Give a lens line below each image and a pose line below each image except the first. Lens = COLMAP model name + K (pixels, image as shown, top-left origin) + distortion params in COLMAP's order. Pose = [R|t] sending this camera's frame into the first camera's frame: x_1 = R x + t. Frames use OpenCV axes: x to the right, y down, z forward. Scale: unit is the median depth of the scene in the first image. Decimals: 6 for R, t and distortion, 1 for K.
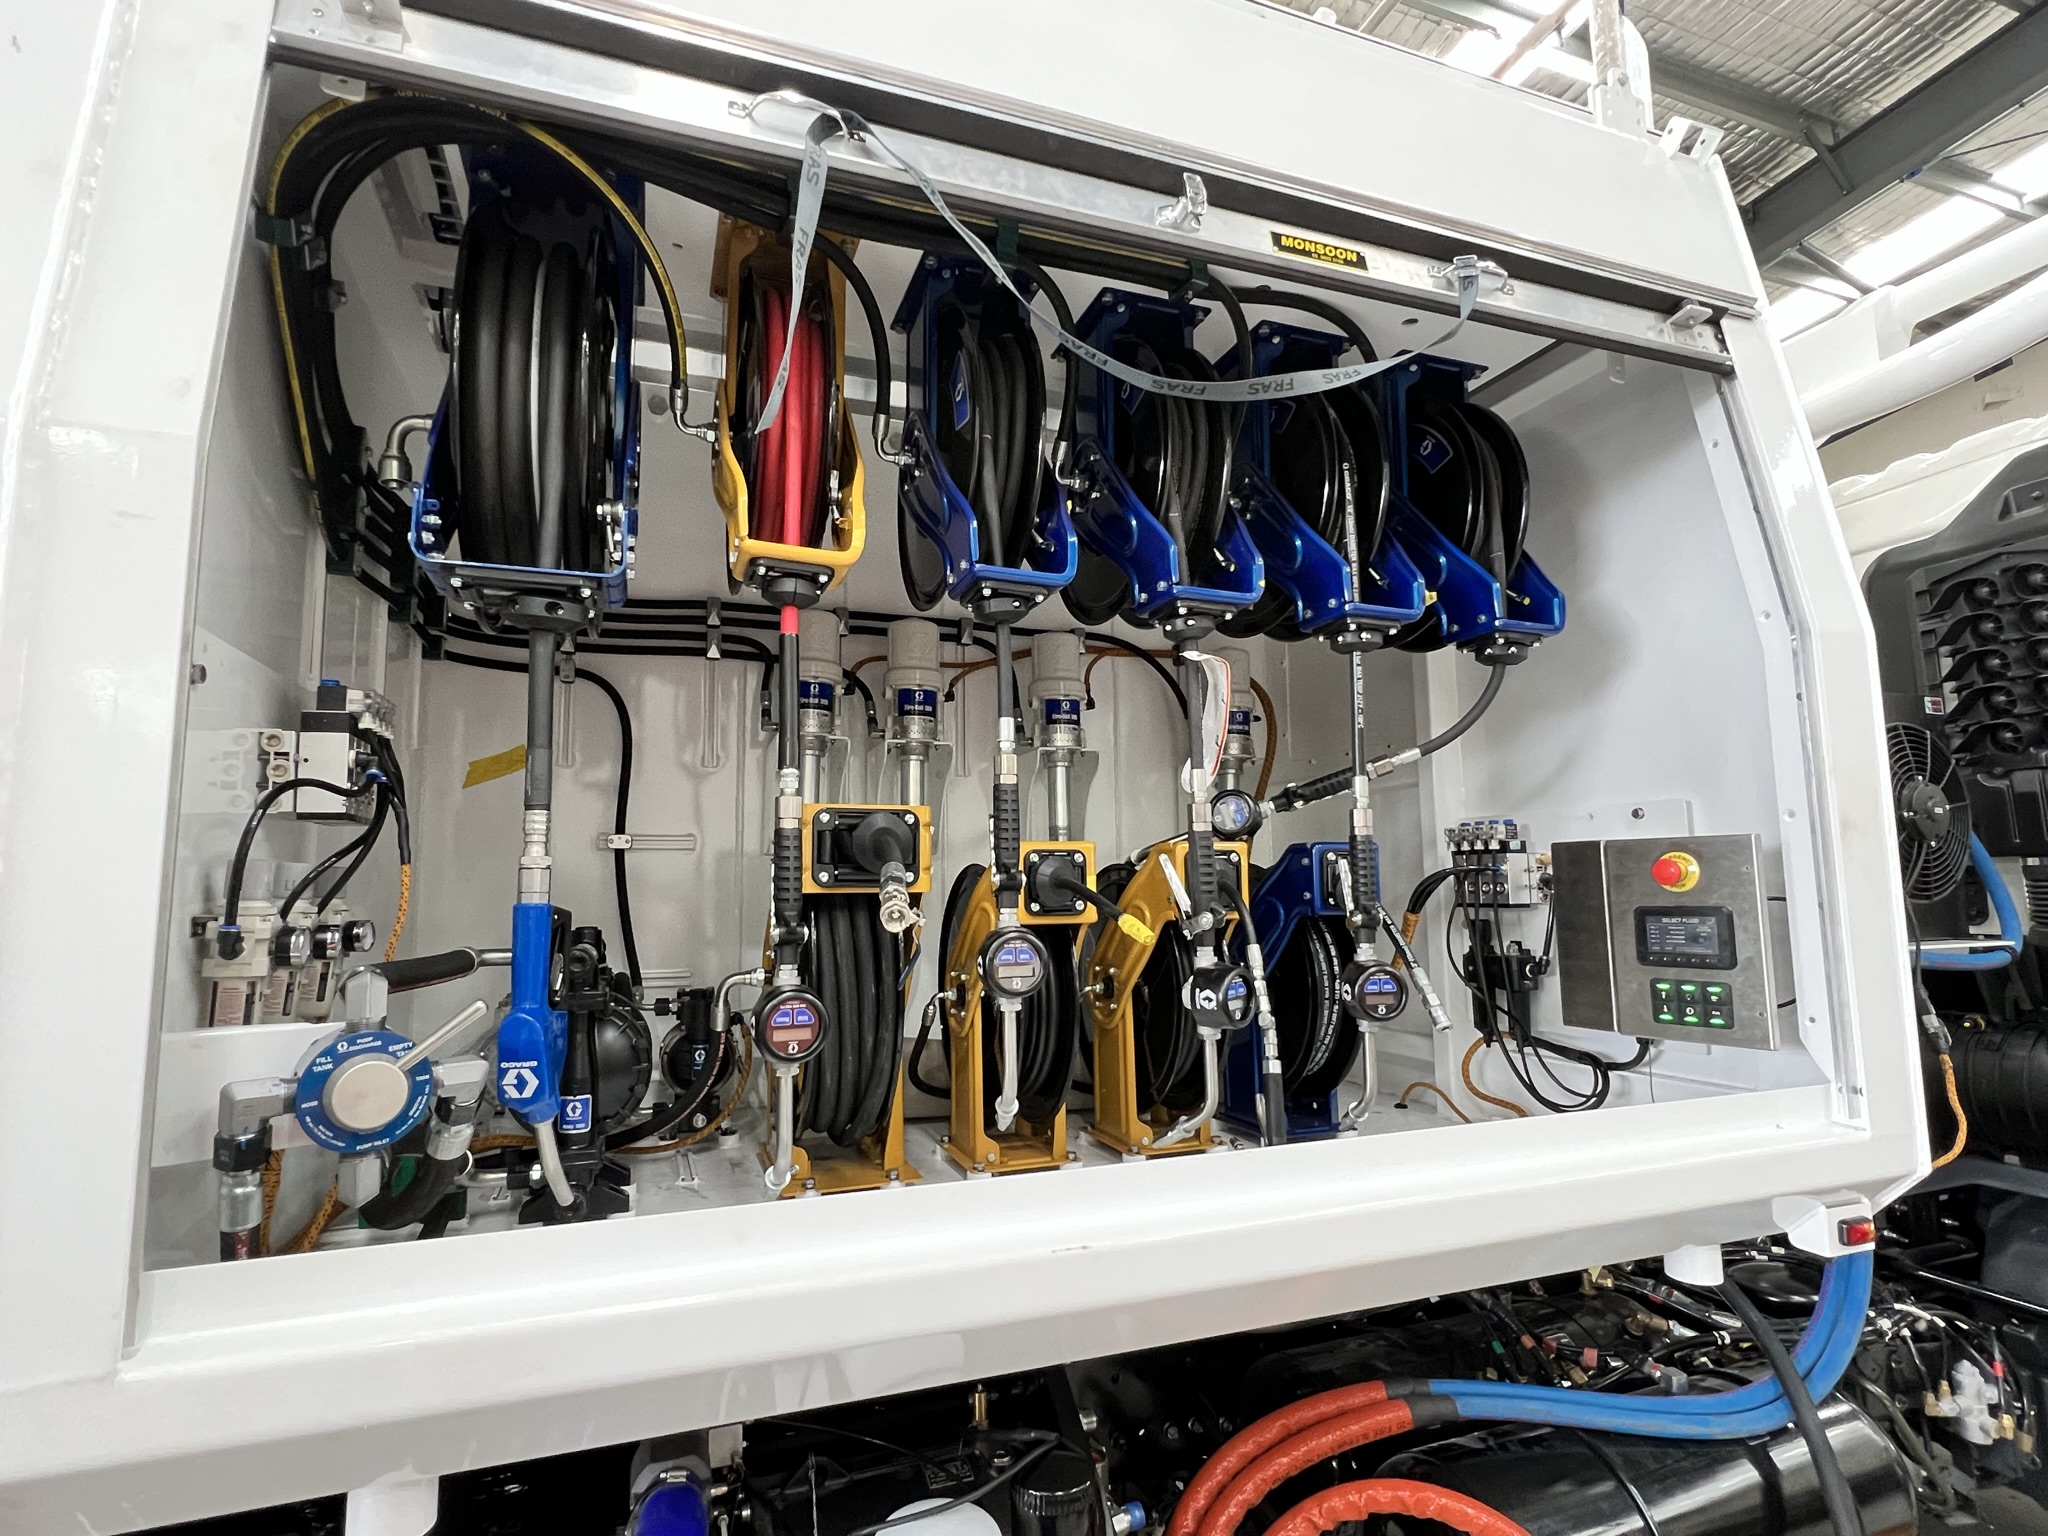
lens RADIAL K [[1002.4, 0, 1026.3], [0, 1002.4, 775.4], [0, 0, 1]] dist [0.000405, 0.001069]
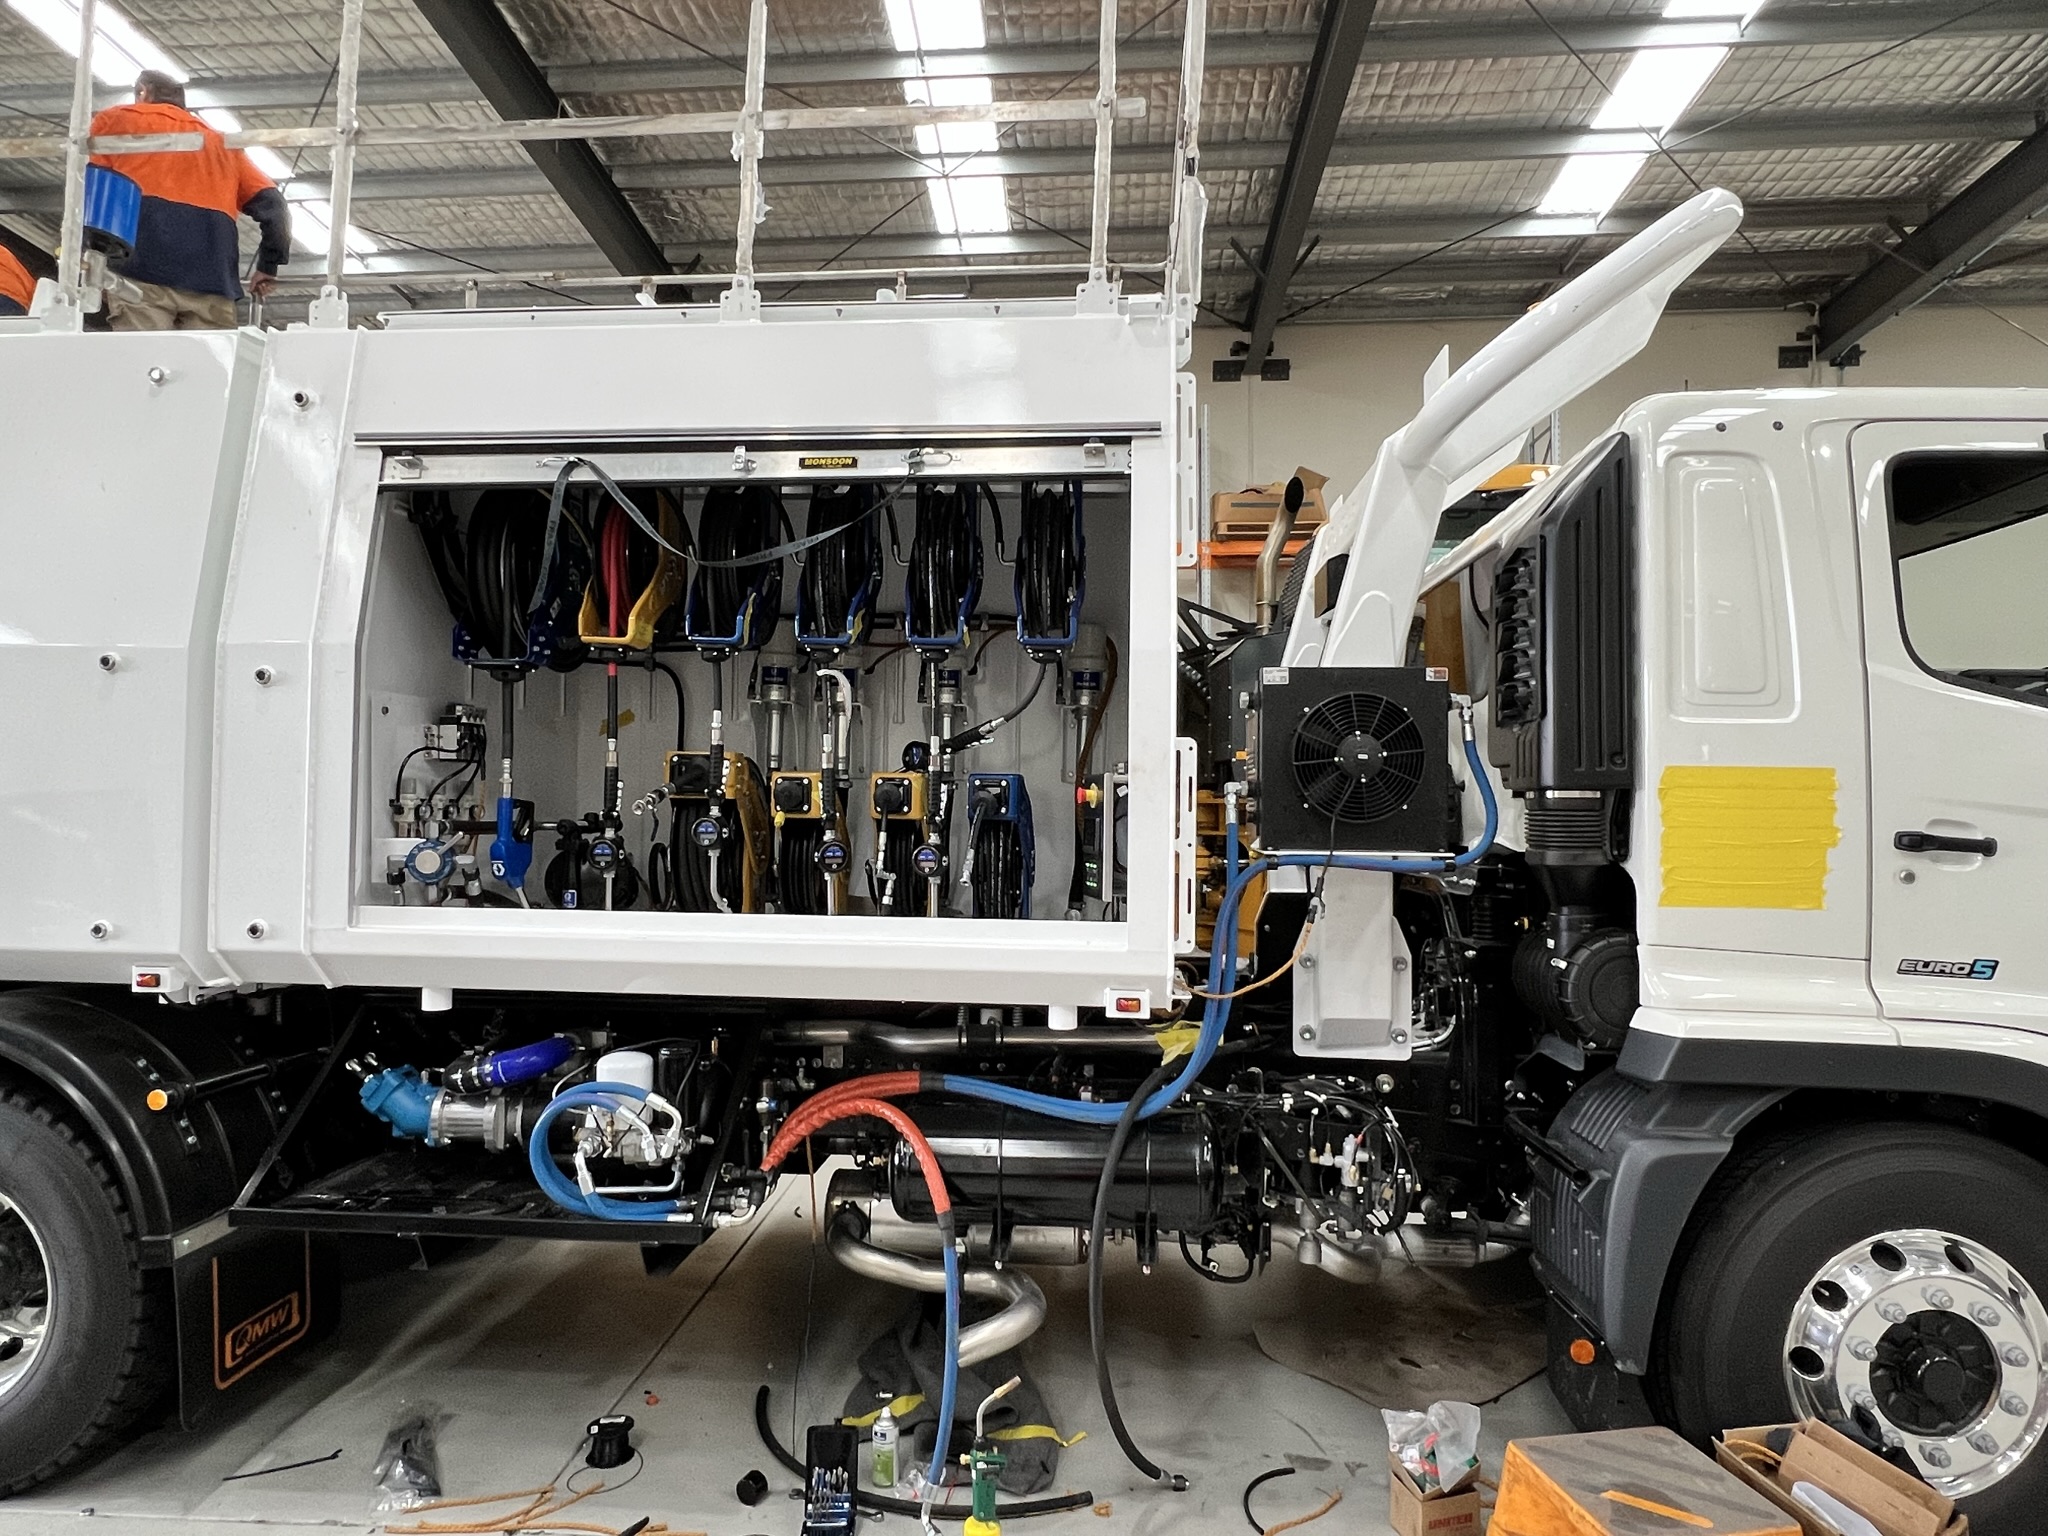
lens RADIAL K [[1202.2, 0, 1021.1], [0, 1202.2, 763.8], [0, 0, 1]] dist [-0.000671, -0.000739]
pose [[0.911110, 0.007087, -0.412103, 1.722566], [0.023177, 0.997389, 0.068393, -0.115441], [0.411511, -0.071865, 0.908567, -1.042611]]
